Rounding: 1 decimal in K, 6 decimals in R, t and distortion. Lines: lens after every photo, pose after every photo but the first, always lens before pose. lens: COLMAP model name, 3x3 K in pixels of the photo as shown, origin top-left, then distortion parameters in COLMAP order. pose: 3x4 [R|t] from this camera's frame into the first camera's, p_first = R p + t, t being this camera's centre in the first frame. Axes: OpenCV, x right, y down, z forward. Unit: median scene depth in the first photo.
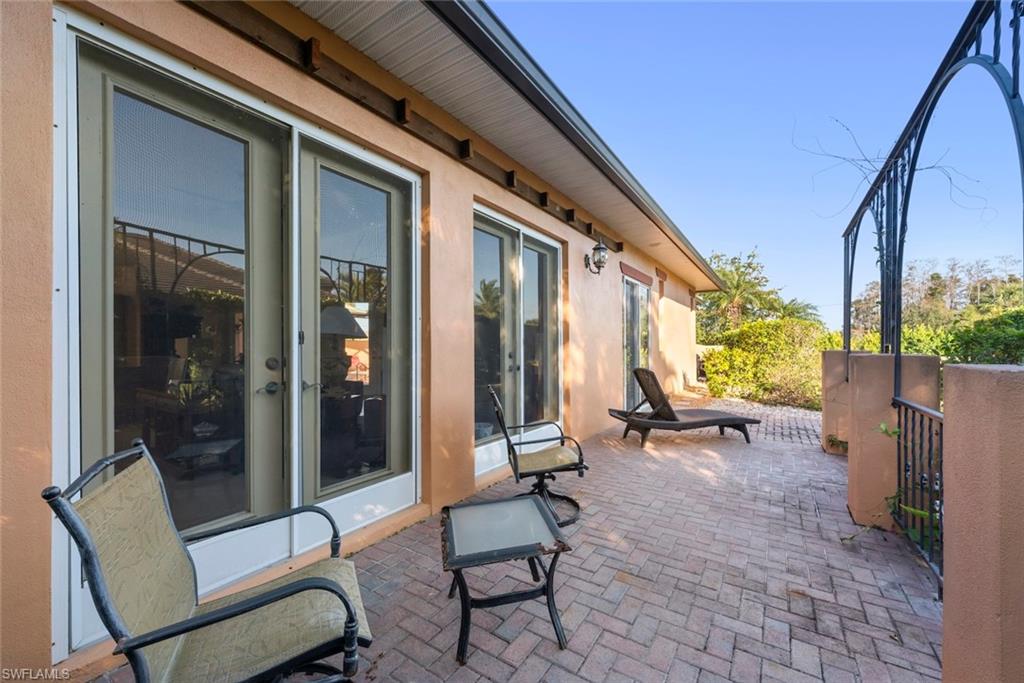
lens RADIAL K [[394.3, 0, 517.0], [0, 394.3, 343.3], [0, 0, 1]] dist [-0.001515, 0.000770]
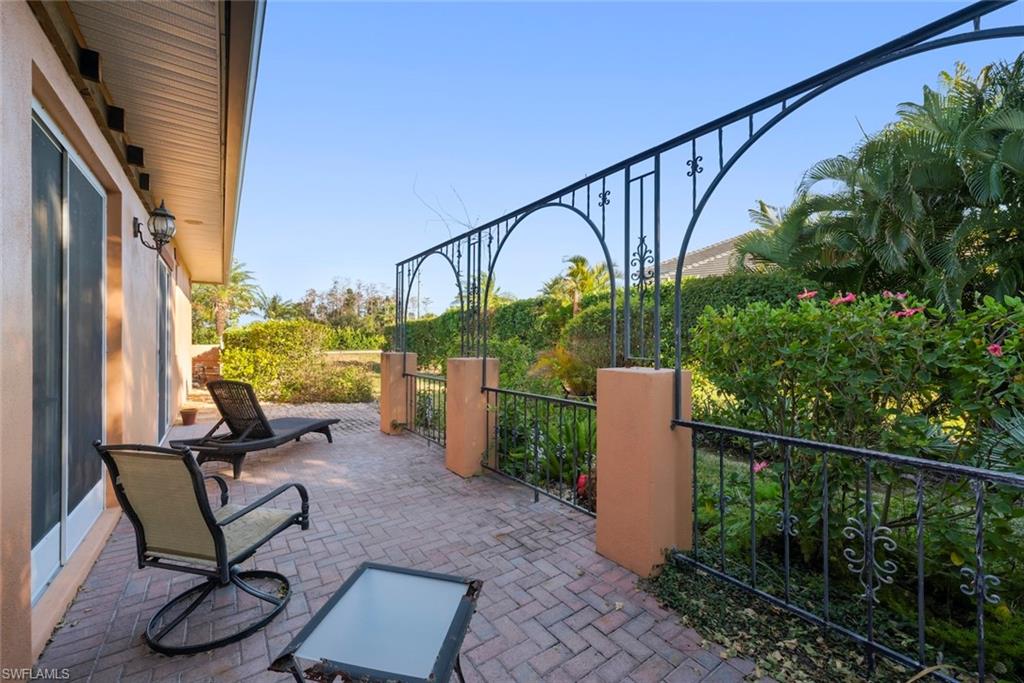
lens RADIAL K [[394.3, 0, 513.9], [0, 394.3, 342.5], [0, 0, 1]] dist [-0.001515, 0.000770]
pose [[0.377458, -0.001770, 0.926025, -0.323927], [-0.002397, 0.999993, 0.002888, -0.028432], [-0.926024, -0.003309, 0.377451, 0.257147]]
